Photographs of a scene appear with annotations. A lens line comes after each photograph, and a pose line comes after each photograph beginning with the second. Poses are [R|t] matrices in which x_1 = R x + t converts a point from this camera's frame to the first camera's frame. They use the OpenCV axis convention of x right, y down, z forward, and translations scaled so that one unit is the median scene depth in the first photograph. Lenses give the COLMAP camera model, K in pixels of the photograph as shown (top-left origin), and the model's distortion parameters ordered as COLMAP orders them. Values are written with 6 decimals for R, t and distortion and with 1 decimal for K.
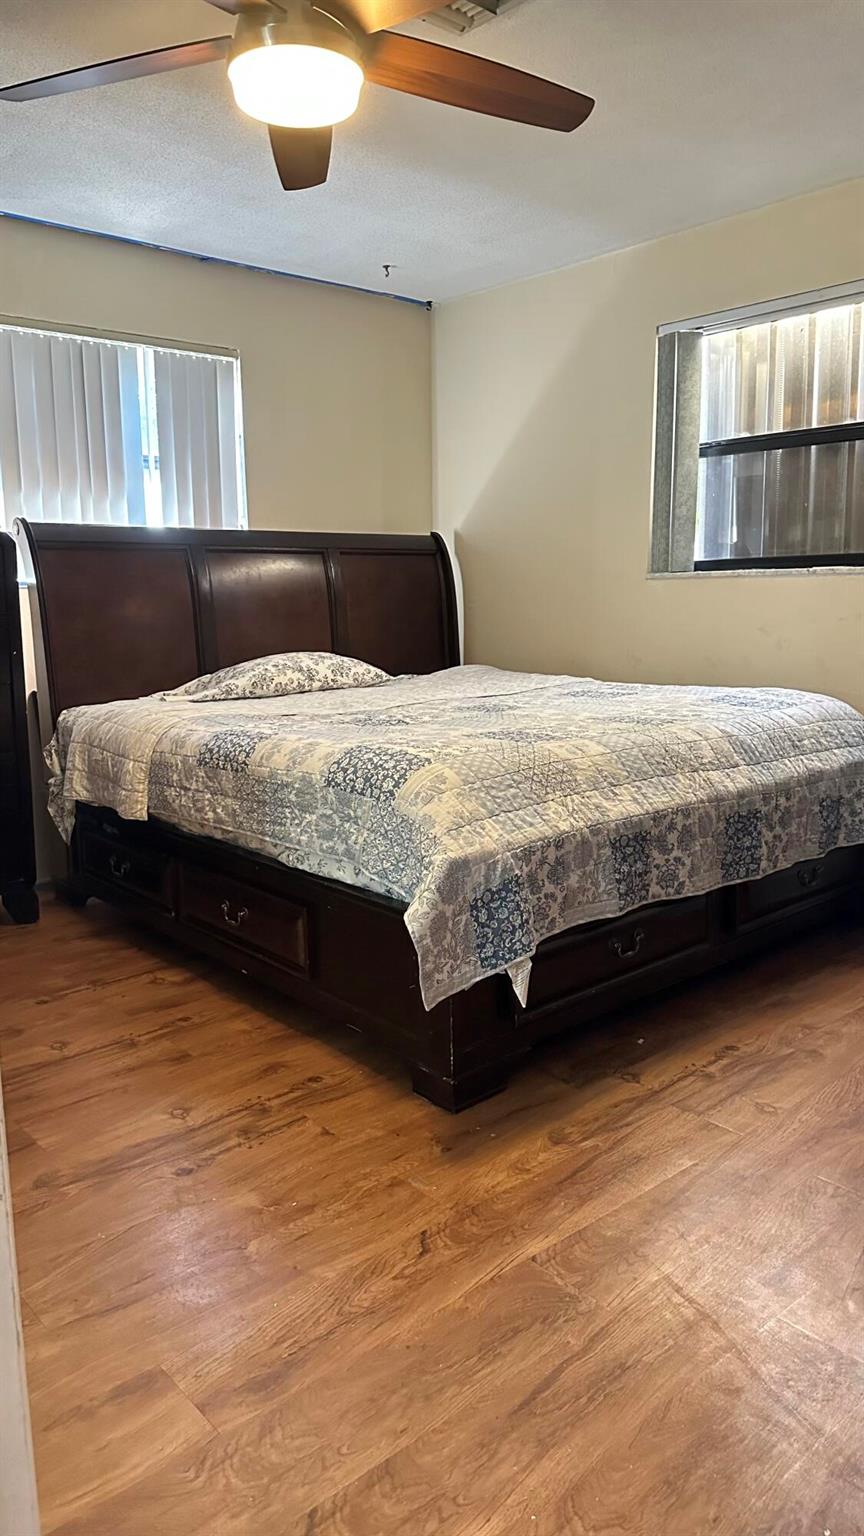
lens RADIAL K [[1067.4, 0, 432.0], [0, 1067.4, 768.0], [0, 0, 1]] dist [0.001769, -0.113639]
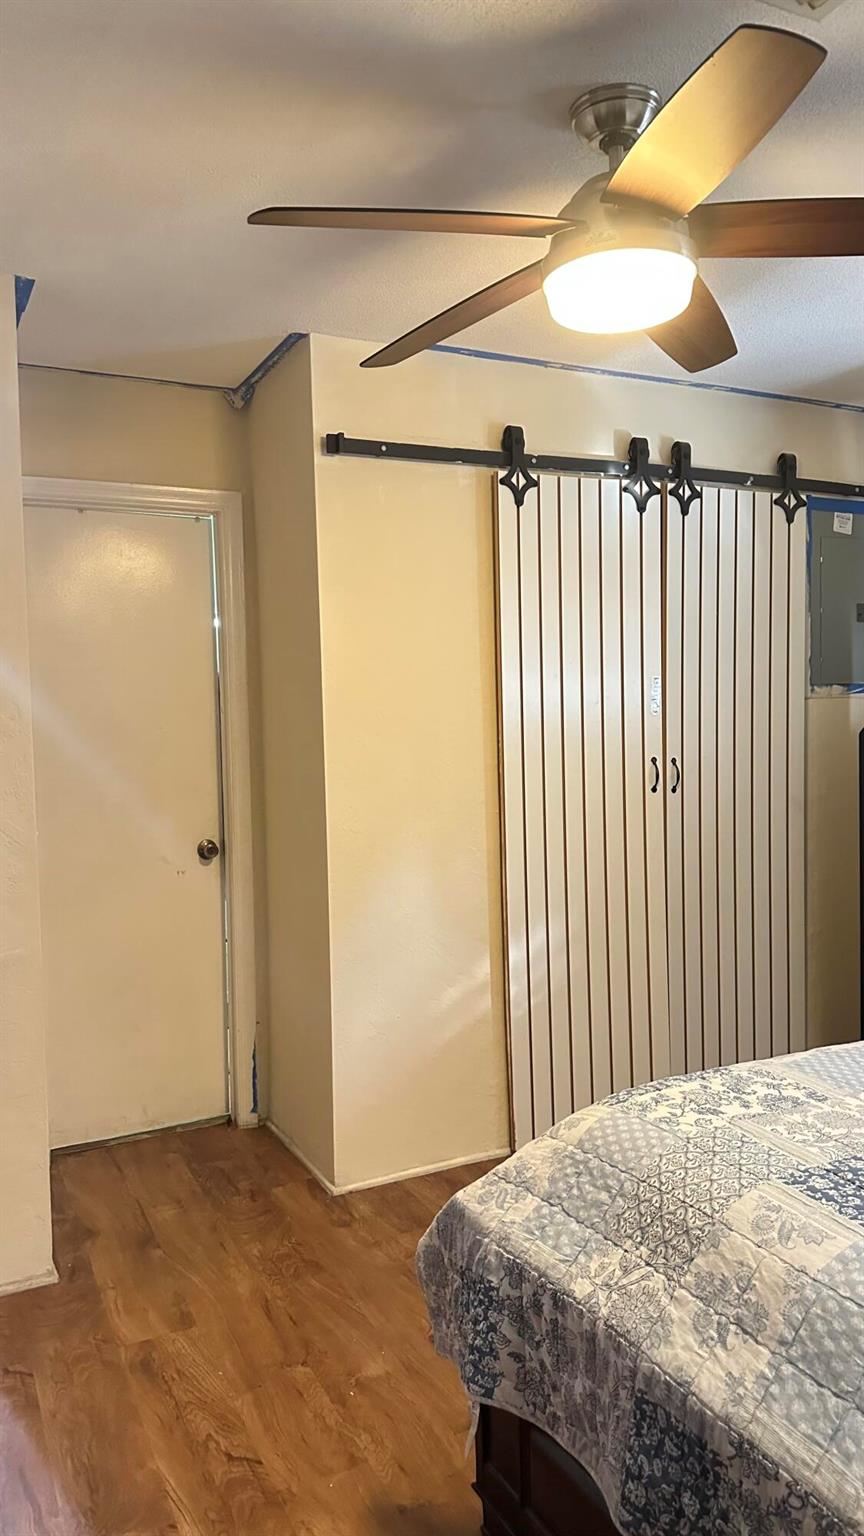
lens RADIAL K [[1050.9, 0, 432.0], [0, 1050.9, 768.0], [0, 0, 1]] dist [0.001114, -0.033306]
pose [[-0.276744, 0.047720, -0.959758, 0.880172], [-0.123949, 0.988650, 0.084897, -0.346186], [0.952916, 0.142456, -0.267688, 1.298790]]
